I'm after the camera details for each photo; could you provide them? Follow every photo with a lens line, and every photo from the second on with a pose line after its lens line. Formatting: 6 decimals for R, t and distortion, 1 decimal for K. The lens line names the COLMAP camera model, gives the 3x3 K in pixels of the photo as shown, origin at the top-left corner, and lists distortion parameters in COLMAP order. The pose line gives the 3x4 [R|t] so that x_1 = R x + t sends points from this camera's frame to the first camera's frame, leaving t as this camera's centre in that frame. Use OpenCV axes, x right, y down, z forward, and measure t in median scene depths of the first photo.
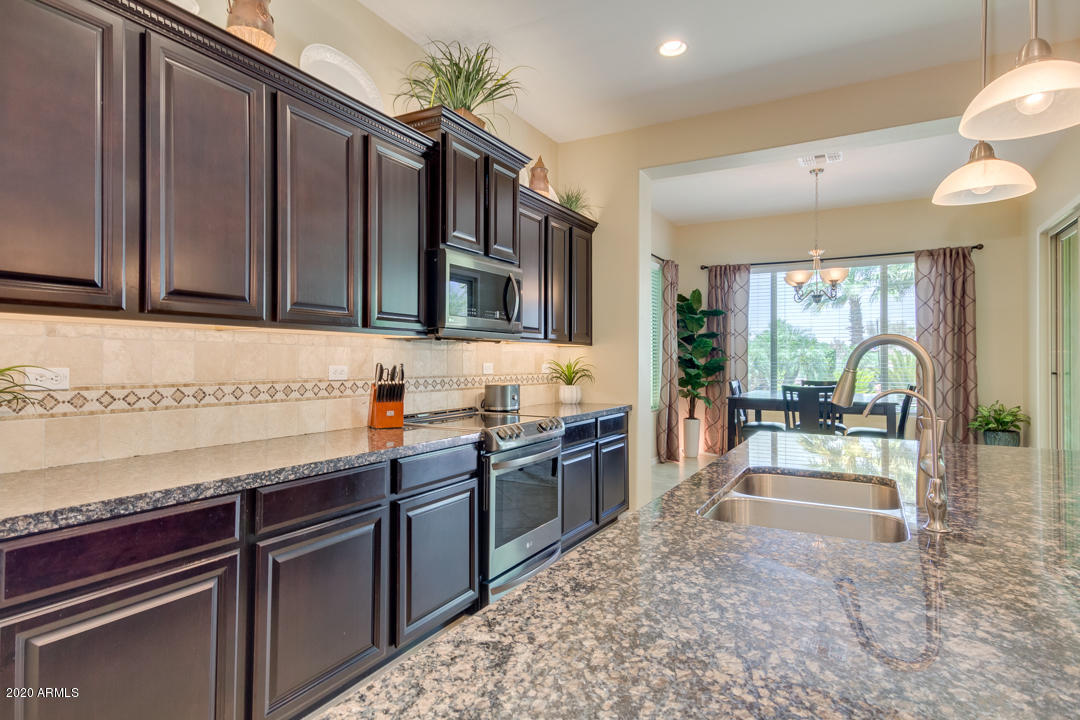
lens RADIAL K [[590.7, 0, 537.6], [0, 590.7, 354.5], [0, 0, 1]] dist [0.030733, -0.001389]
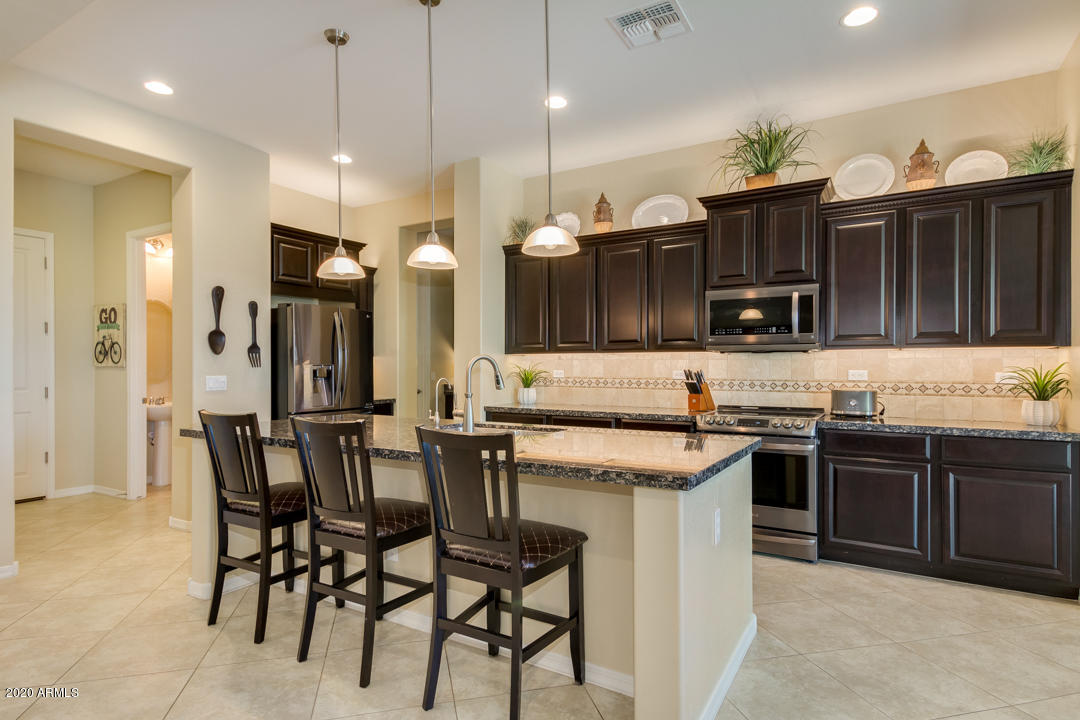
lens RADIAL K [[590.7, 0, 538.4], [0, 590.7, 365.2], [0, 0, 1]] dist [0.030733, -0.001389]
pose [[-0.030749, -0.007158, -0.999502, 1.584991], [0.009311, 0.999929, -0.007448, 0.013793], [0.999484, -0.009535, -0.030680, 0.752103]]
